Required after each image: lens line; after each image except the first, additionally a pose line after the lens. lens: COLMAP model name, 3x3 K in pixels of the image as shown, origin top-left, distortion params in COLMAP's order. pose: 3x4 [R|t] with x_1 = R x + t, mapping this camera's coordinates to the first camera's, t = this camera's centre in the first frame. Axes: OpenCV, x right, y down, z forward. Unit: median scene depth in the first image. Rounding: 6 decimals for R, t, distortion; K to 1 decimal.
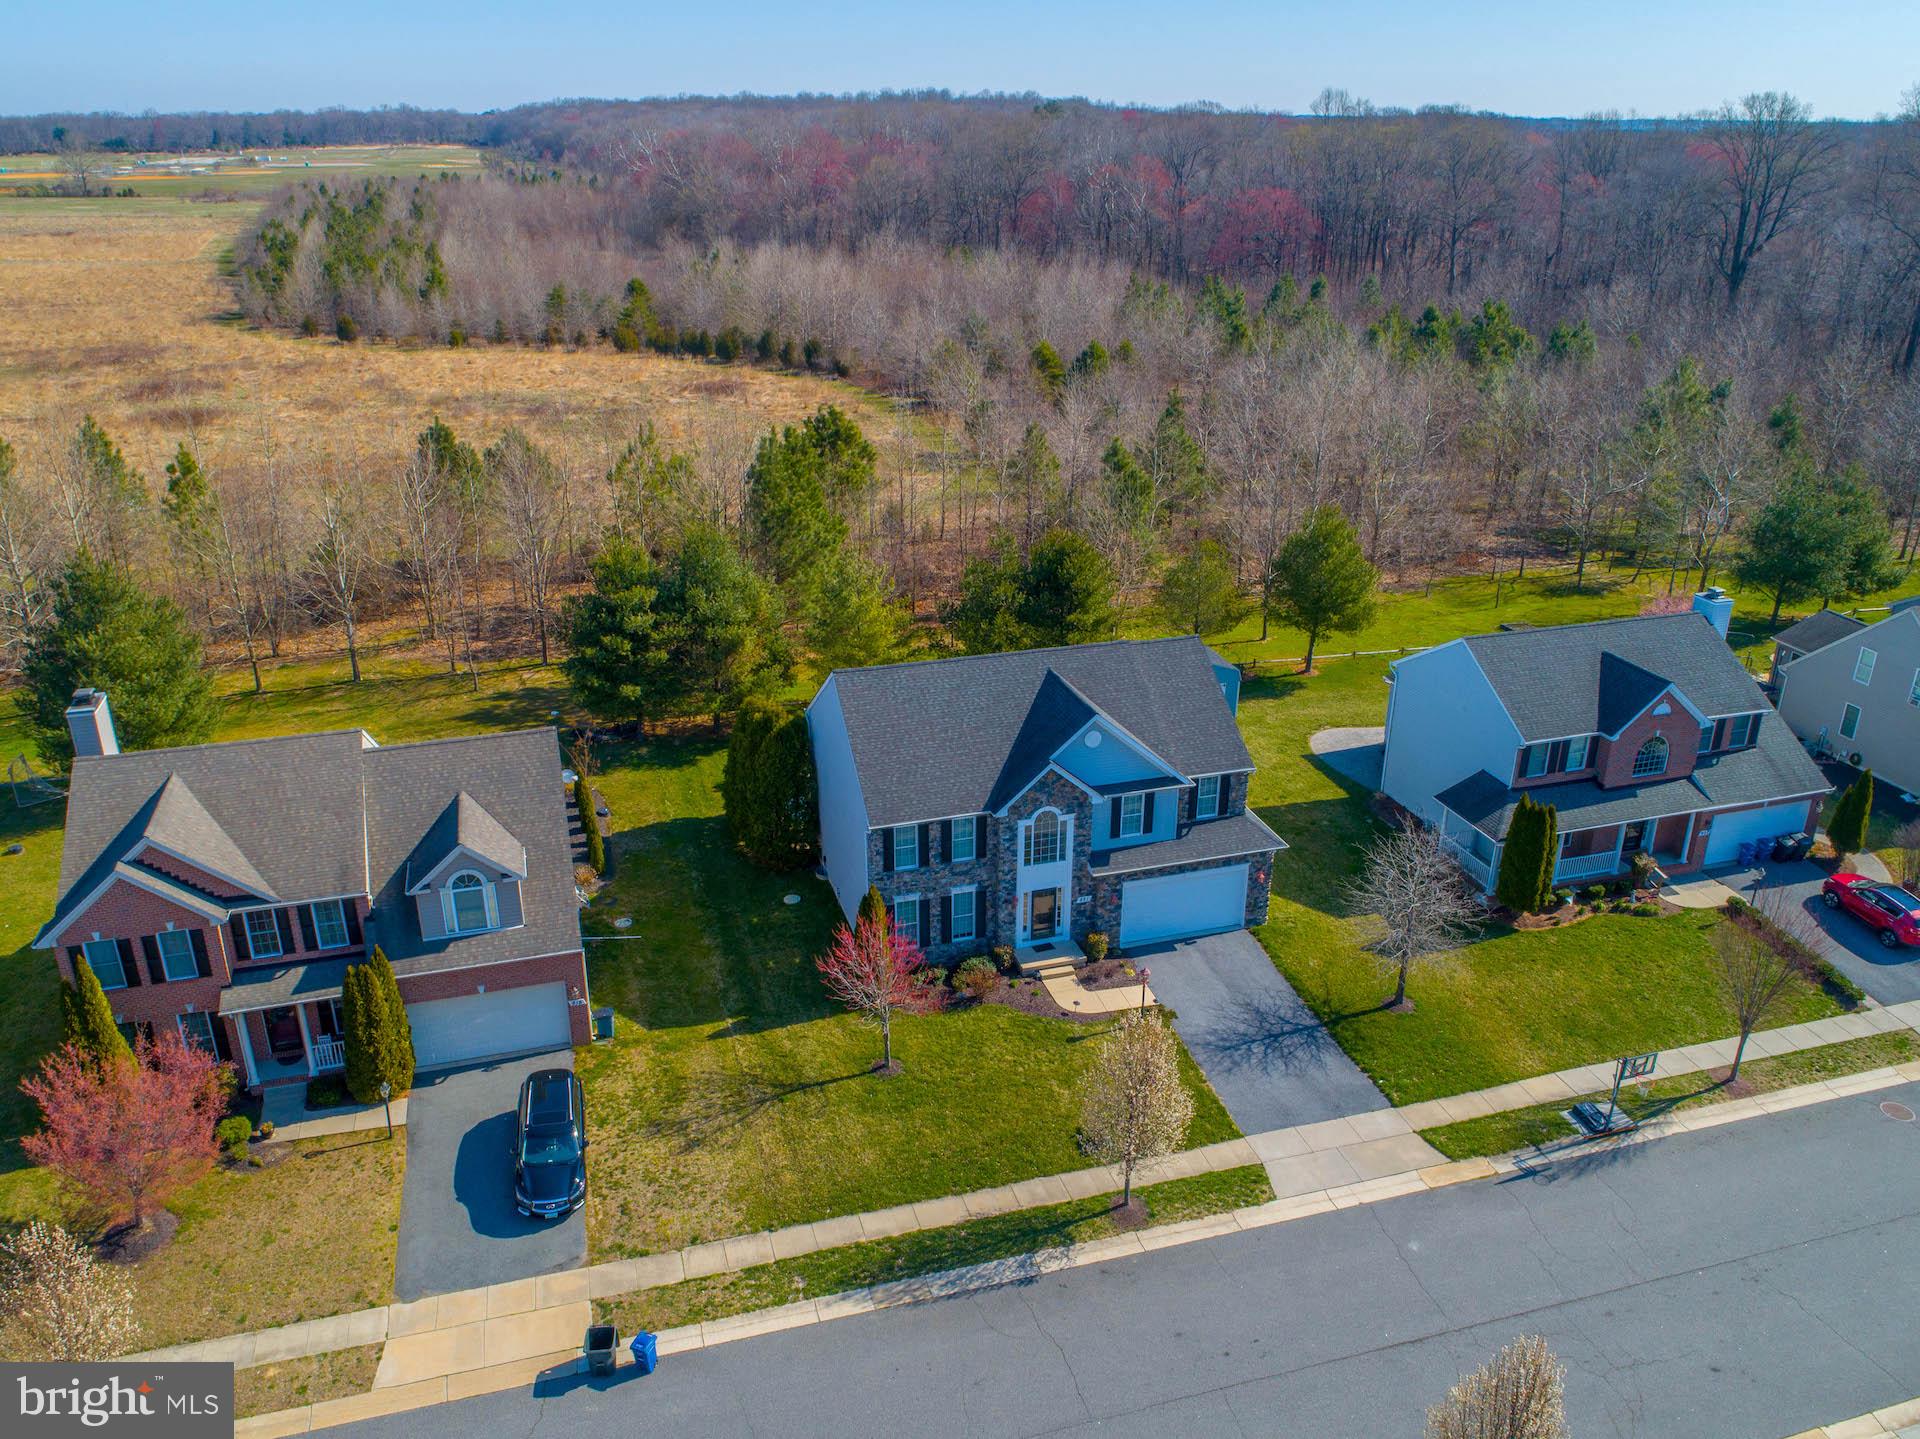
lens RADIAL K [[1441.4, 0, 959.7], [0, 1441.4, 722.0], [0, 0, 1]] dist [-0.028781, 0.020434]
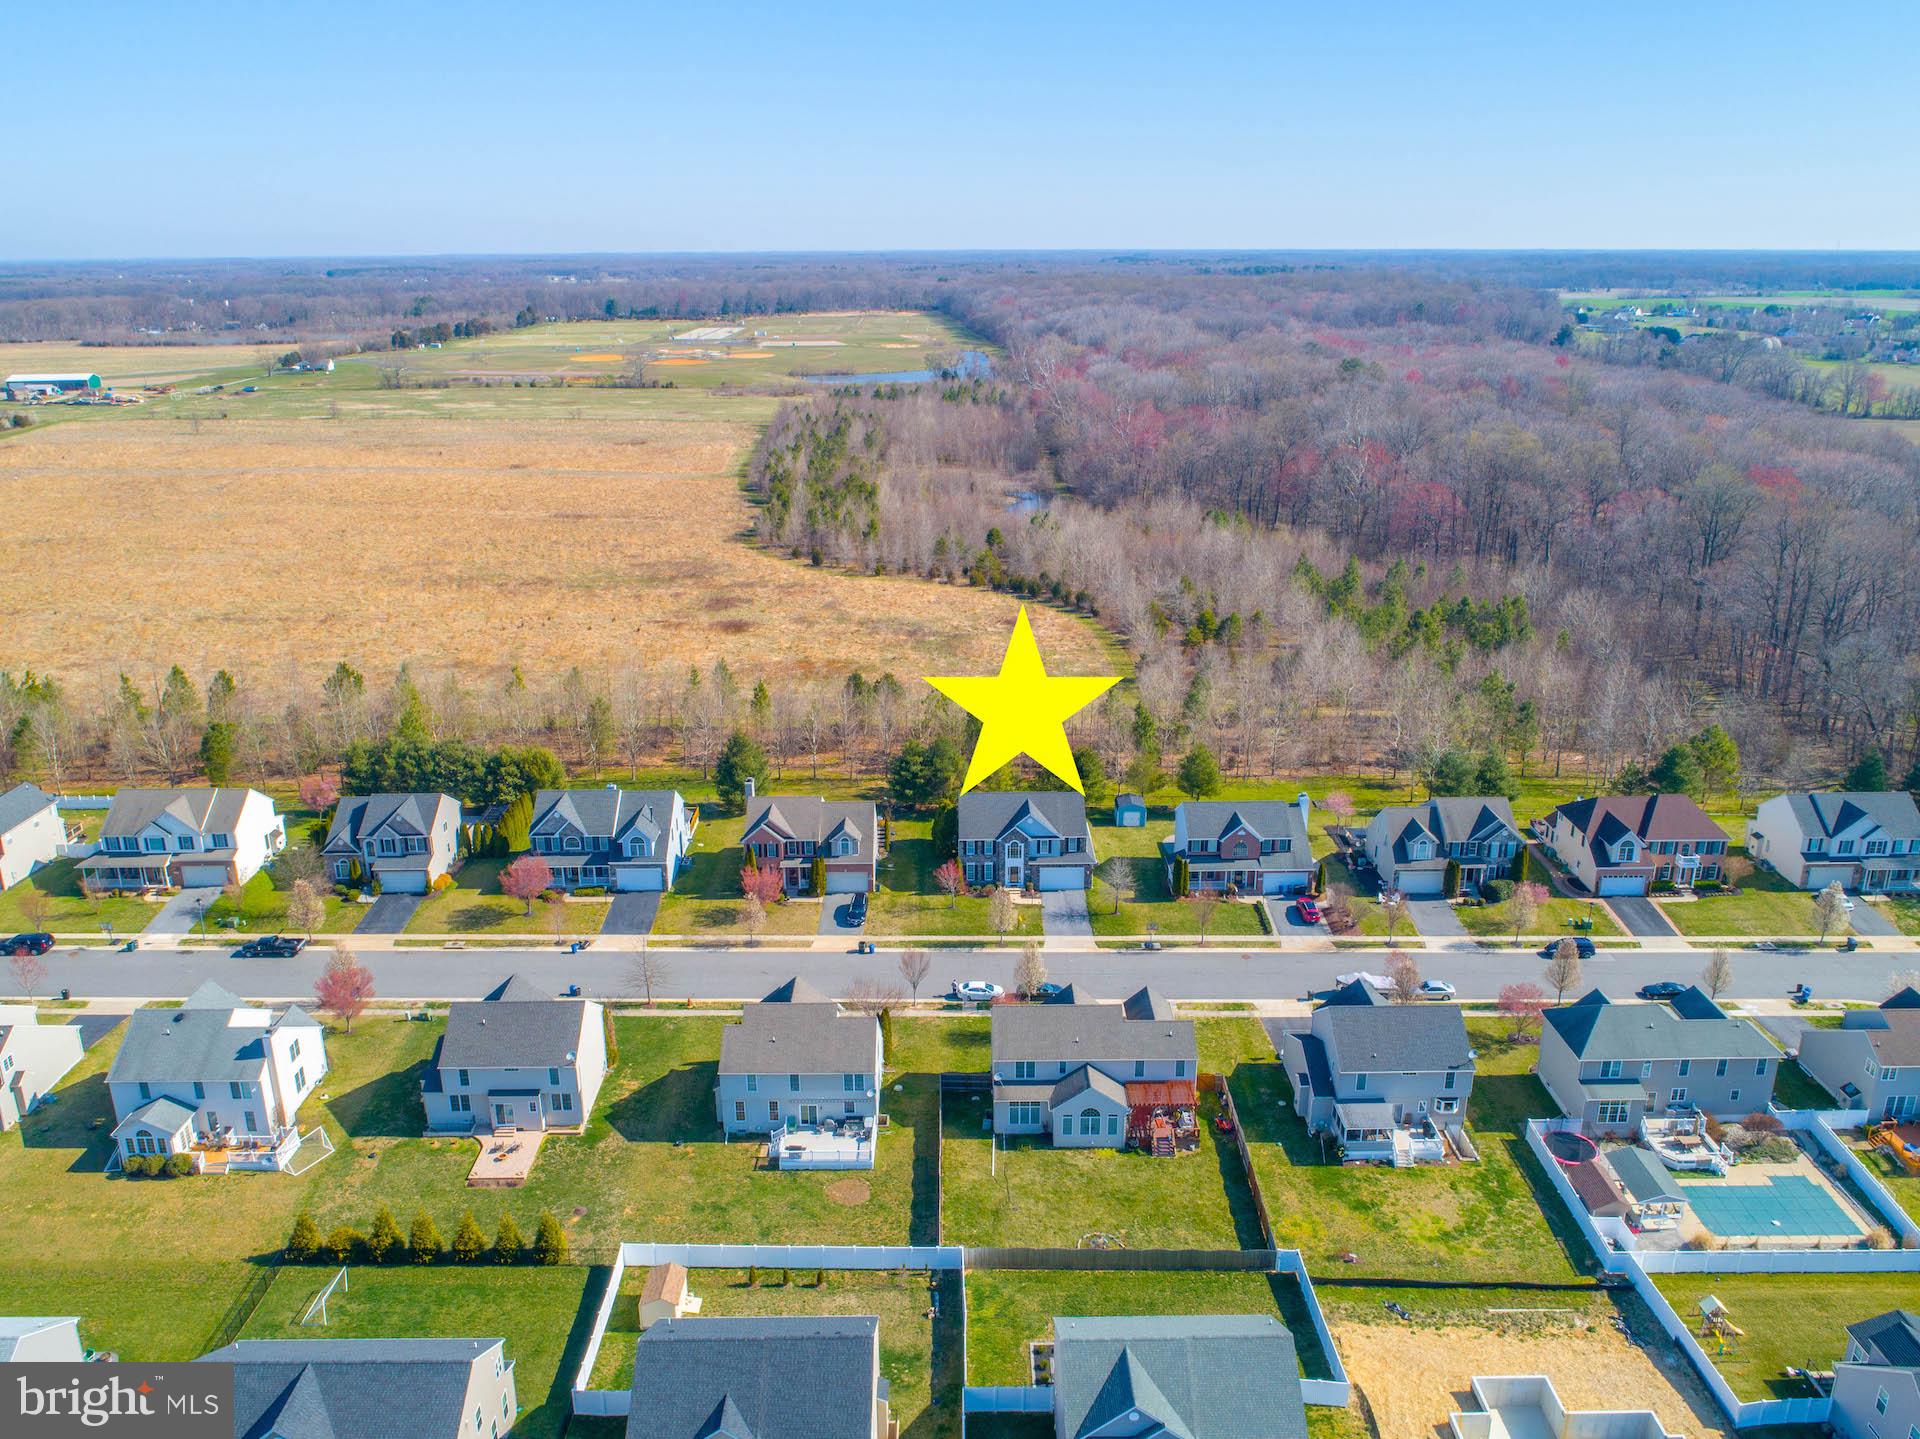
lens RADIAL K [[1441.4, 0, 954.5], [0, 1441.4, 720.9], [0, 0, 1]] dist [-0.028781, 0.020434]
pose [[0.957847, 0.081750, -0.275401, 0.785967], [-0.103246, 0.992565, -0.064456, 0.014884], [0.268084, 0.090173, 0.959166, -2.137437]]
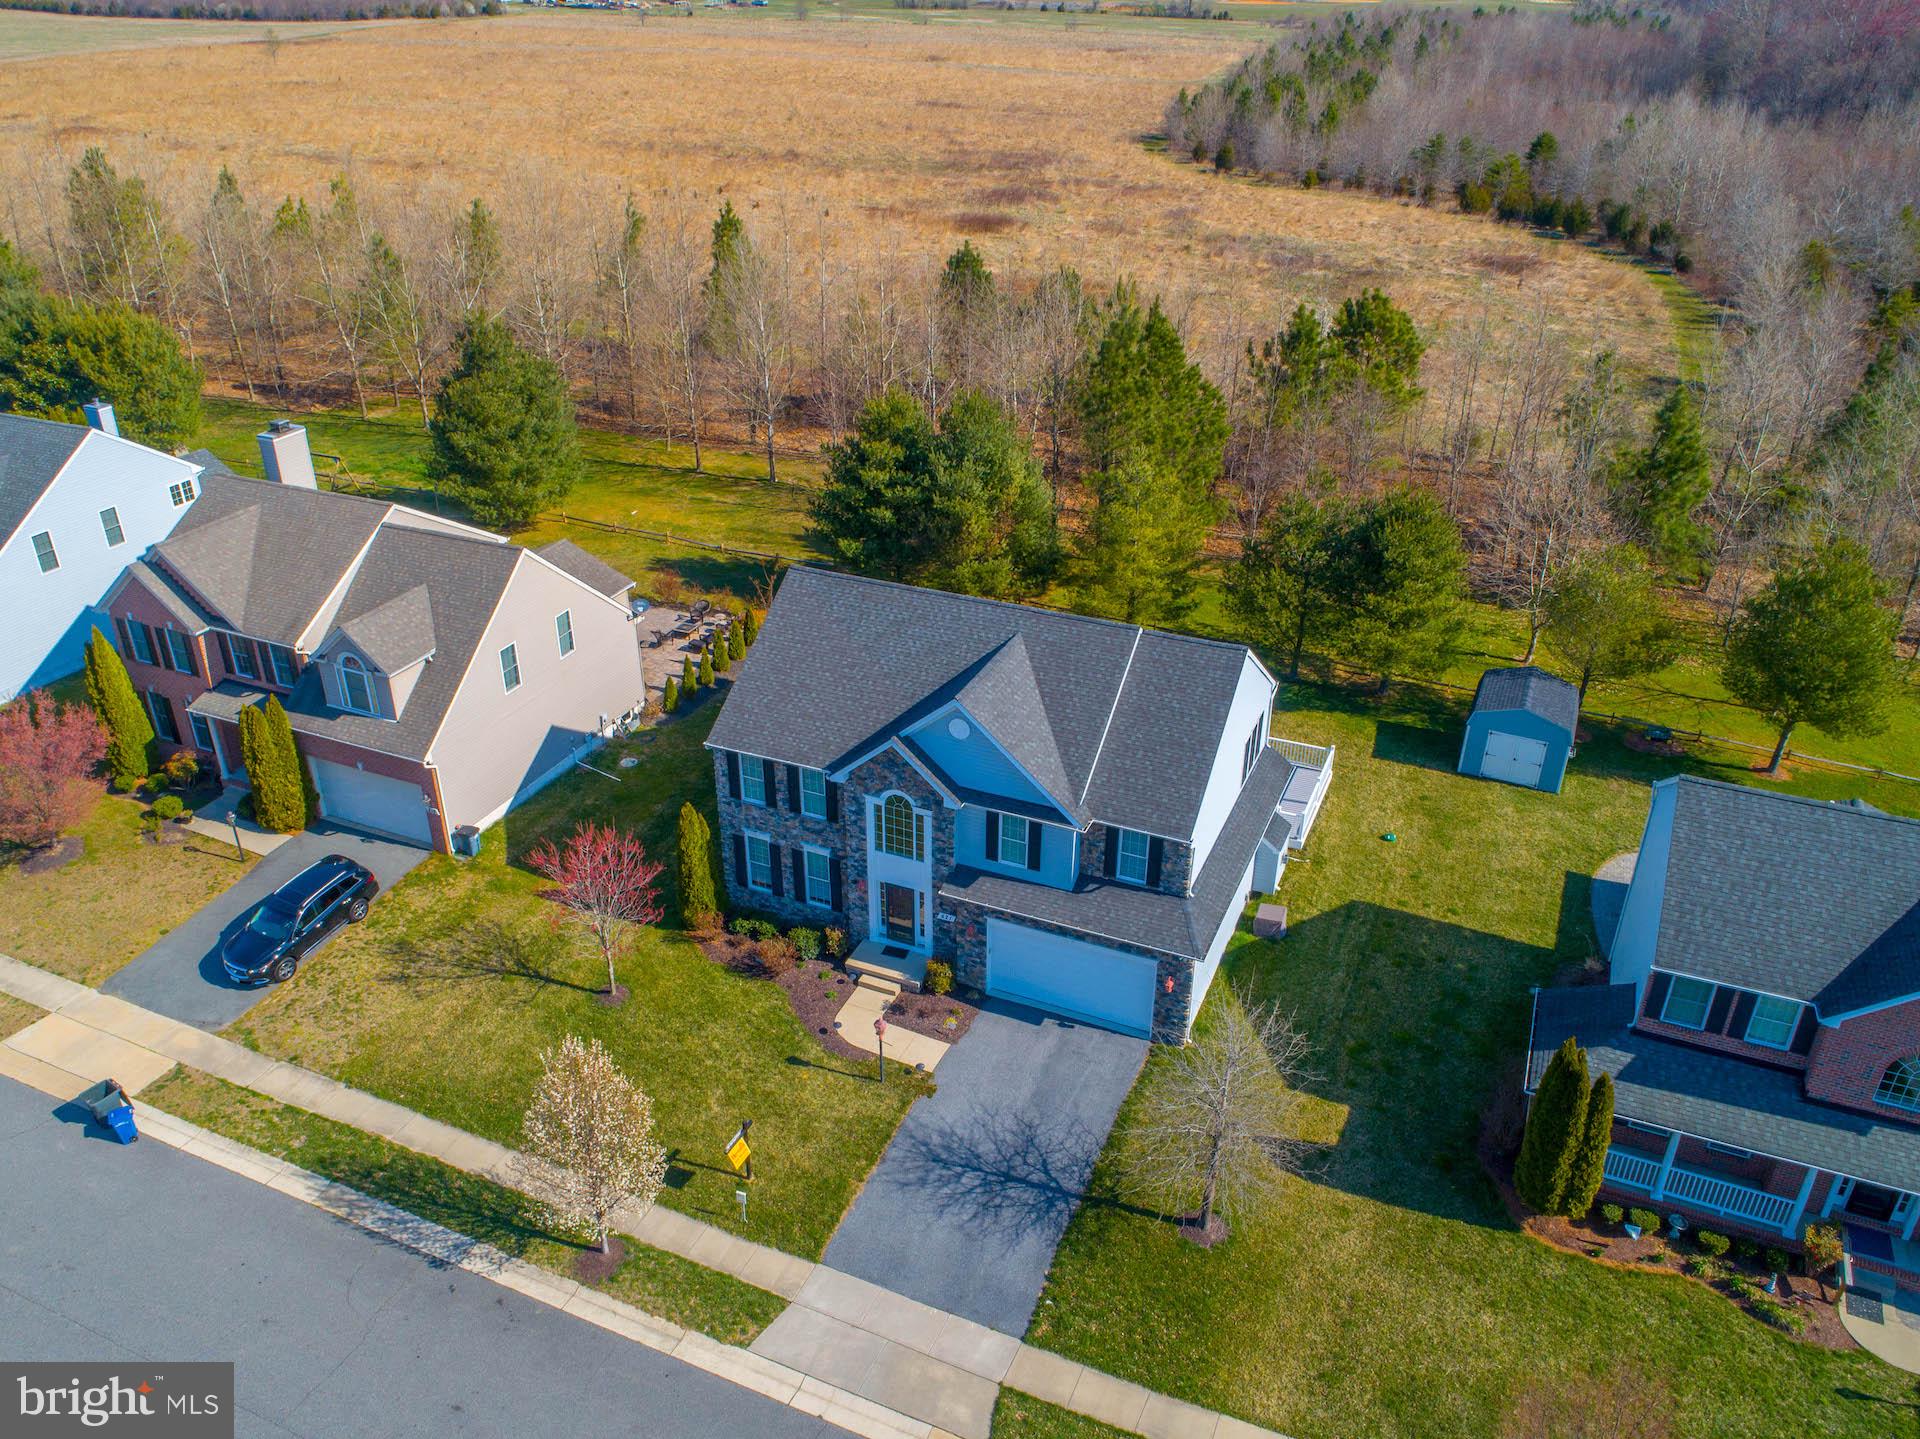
lens RADIAL K [[1441.4, 0, 973.5], [0, 1441.4, 734.1], [0, 0, 1]] dist [-0.028781, 0.020434]
pose [[0.762412, 0.313815, -0.565905, 0.526679], [-0.254198, 0.949478, 0.184053, -0.127653], [0.595073, 0.003528, 0.803664, 0.364044]]
